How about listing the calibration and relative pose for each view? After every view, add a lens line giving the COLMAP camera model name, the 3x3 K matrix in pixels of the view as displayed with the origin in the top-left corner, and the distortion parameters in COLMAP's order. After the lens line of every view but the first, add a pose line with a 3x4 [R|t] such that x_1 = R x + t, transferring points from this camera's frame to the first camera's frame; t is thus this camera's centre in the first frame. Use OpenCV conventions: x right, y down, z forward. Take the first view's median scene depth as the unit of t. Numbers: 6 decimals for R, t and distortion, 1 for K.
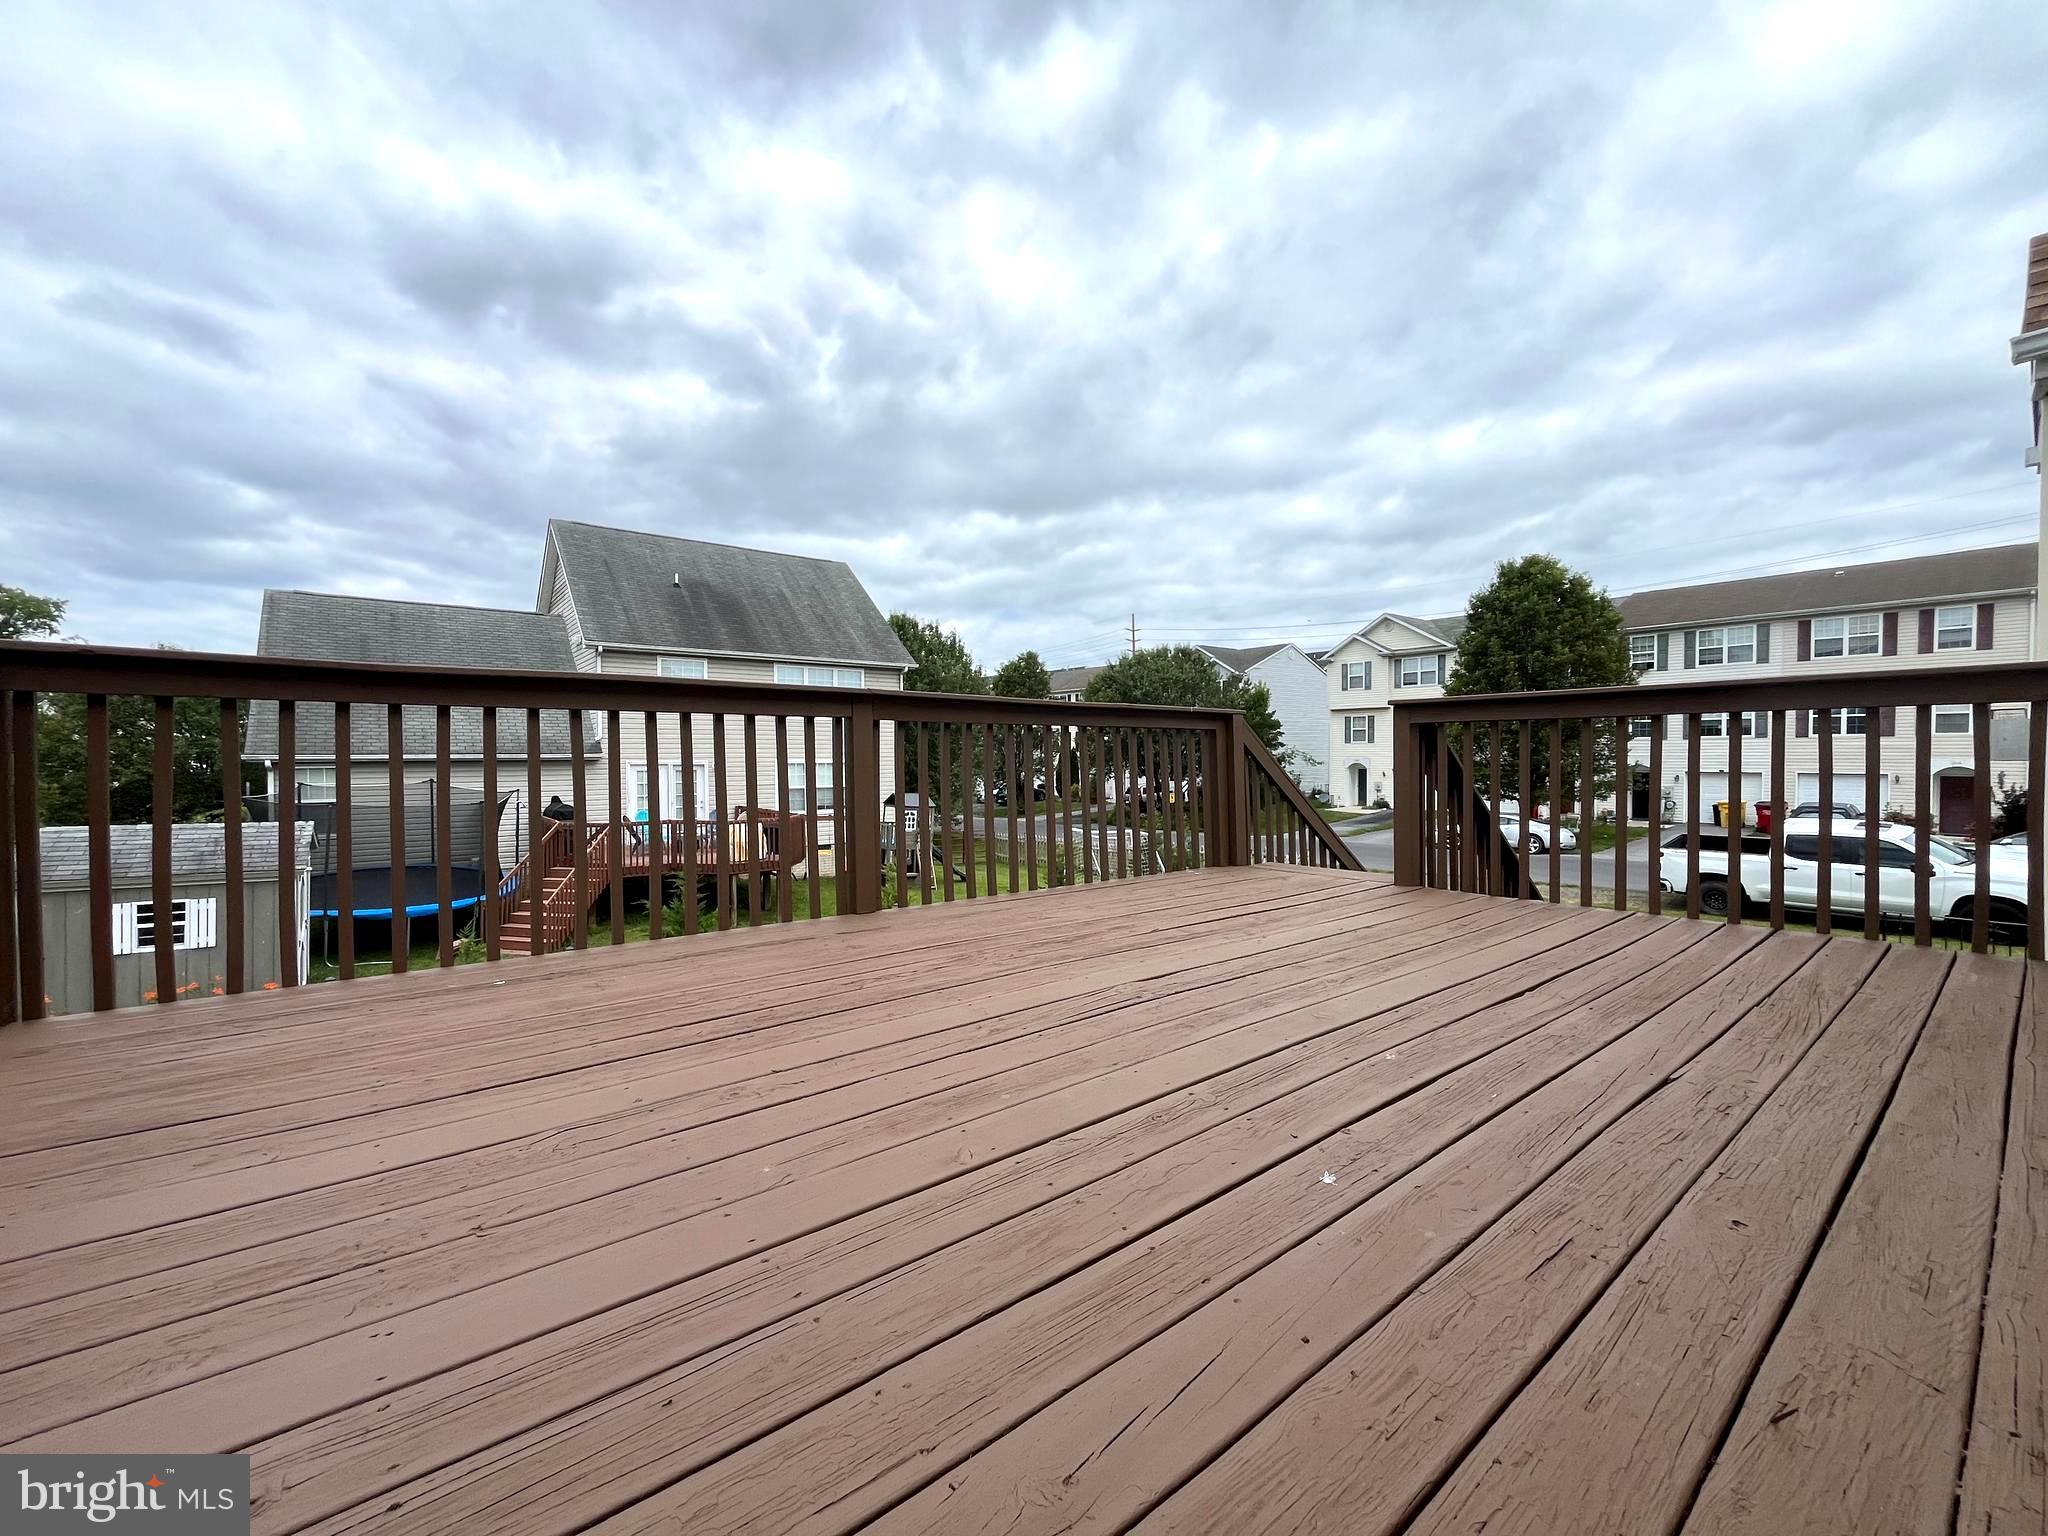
lens RADIAL K [[829.4, 0, 980.3], [0, 829.4, 836.4], [0, 0, 1]] dist [0.000475, 0.000110]
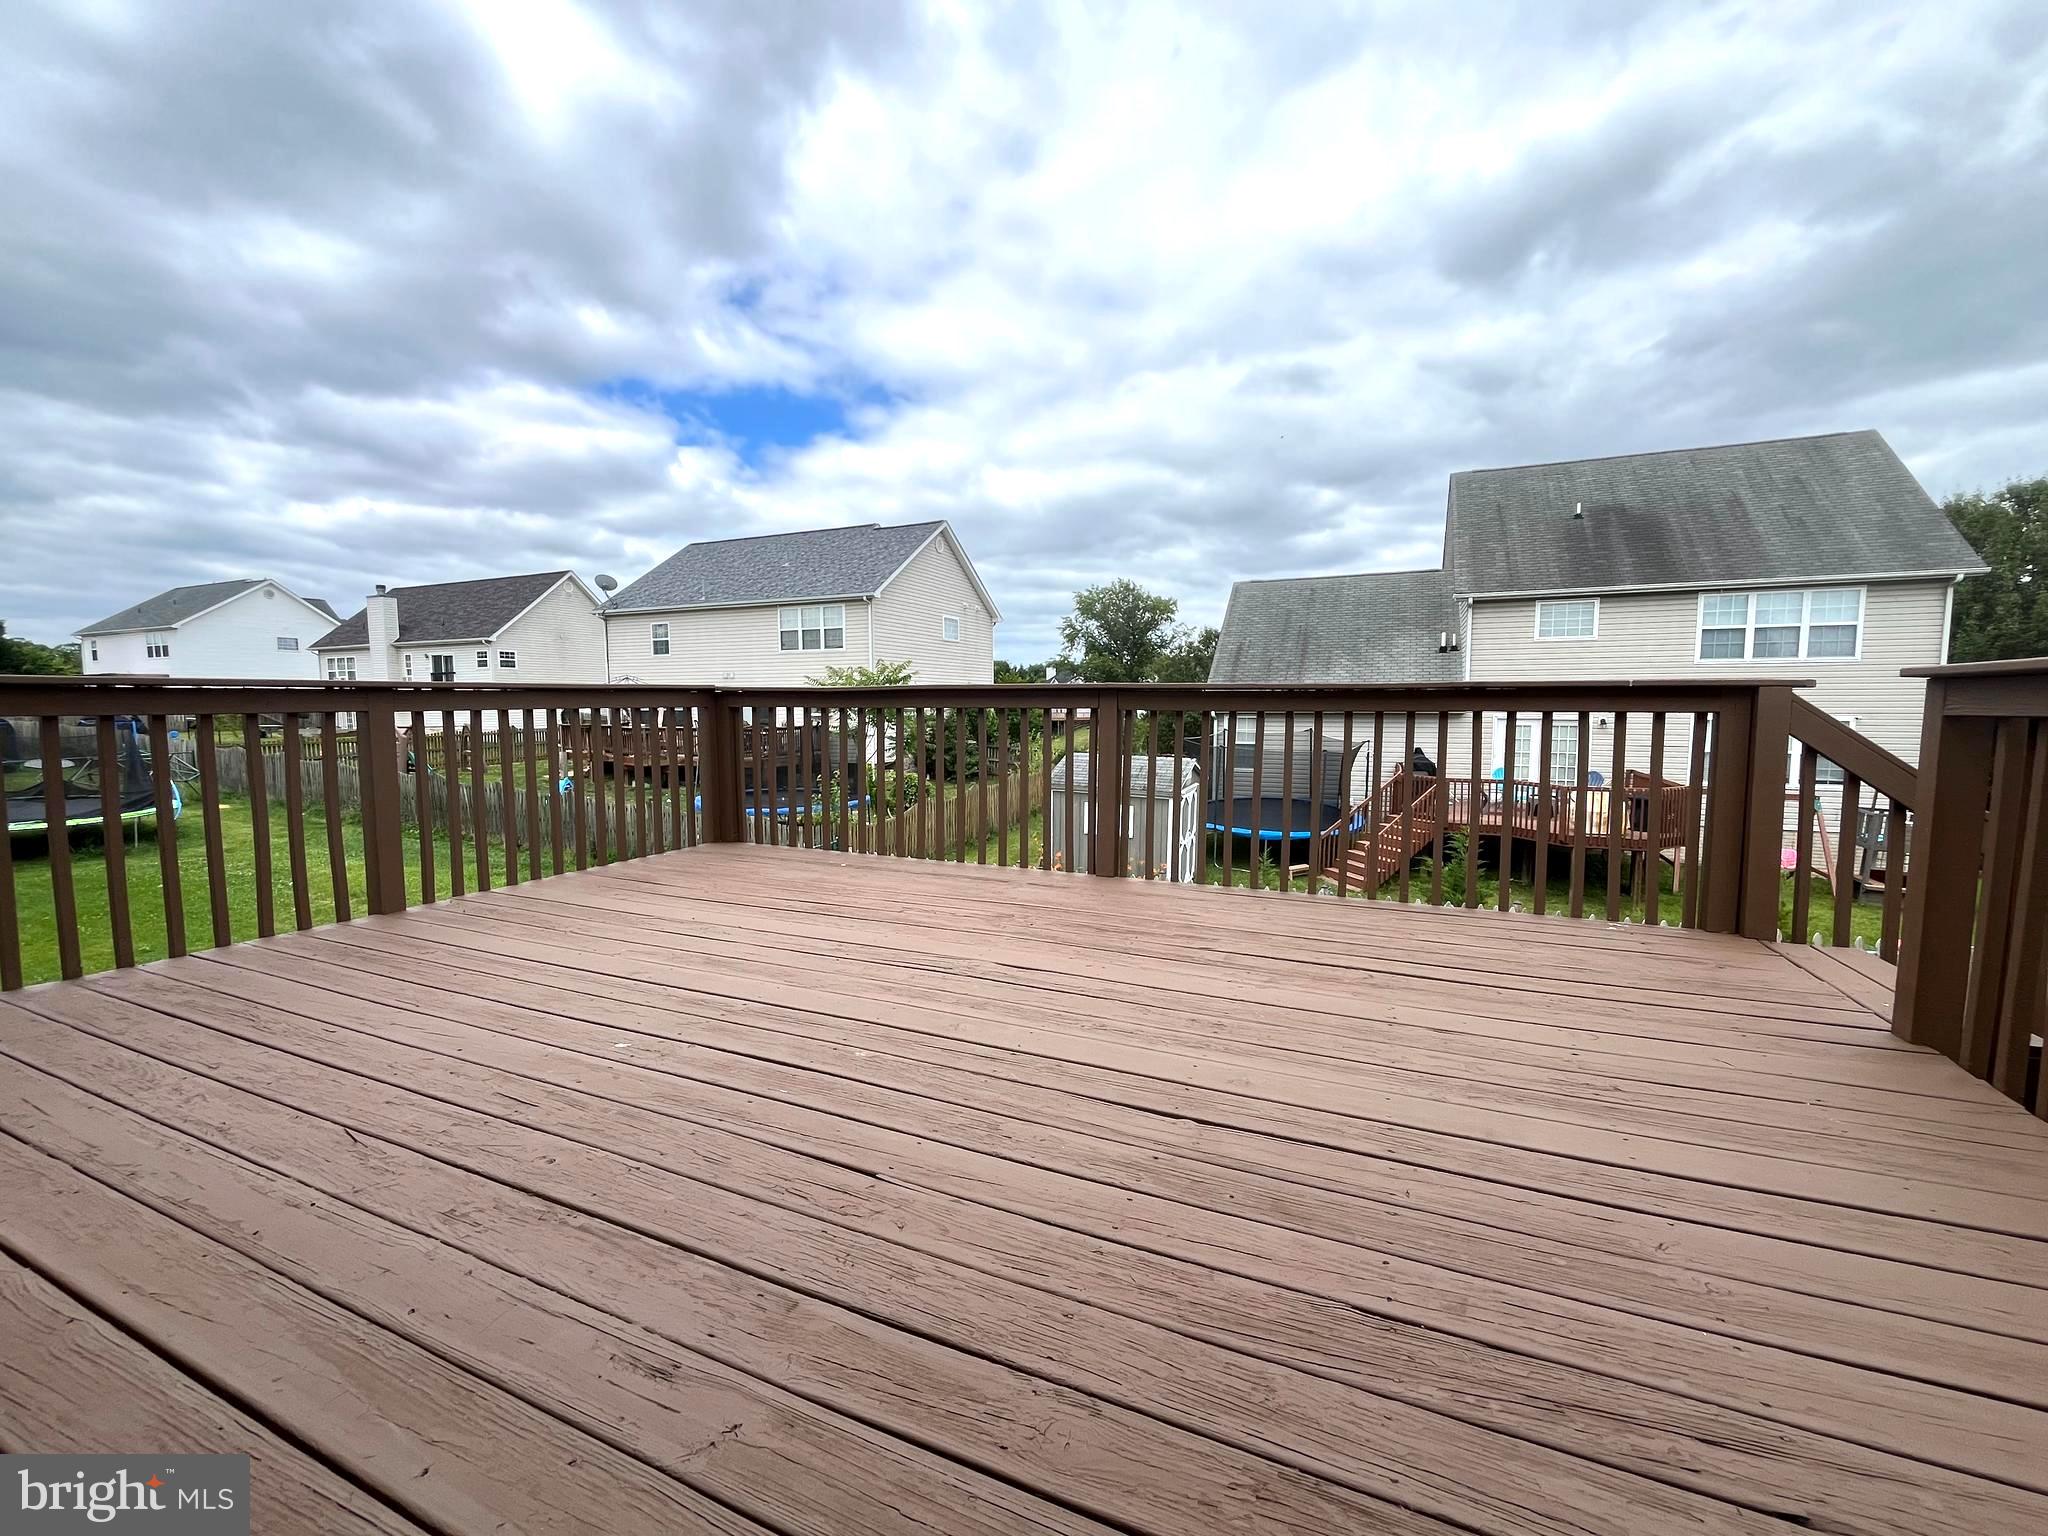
lens RADIAL K [[829.4, 0, 1018.4], [0, 829.4, 770.8], [0, 0, 1]] dist [0.000475, 0.000110]
pose [[0.465627, 0.074900, -0.881806, 0.149797], [-0.084099, 0.995648, 0.040162, -0.016234], [0.880976, 0.055459, 0.469899, 0.063999]]
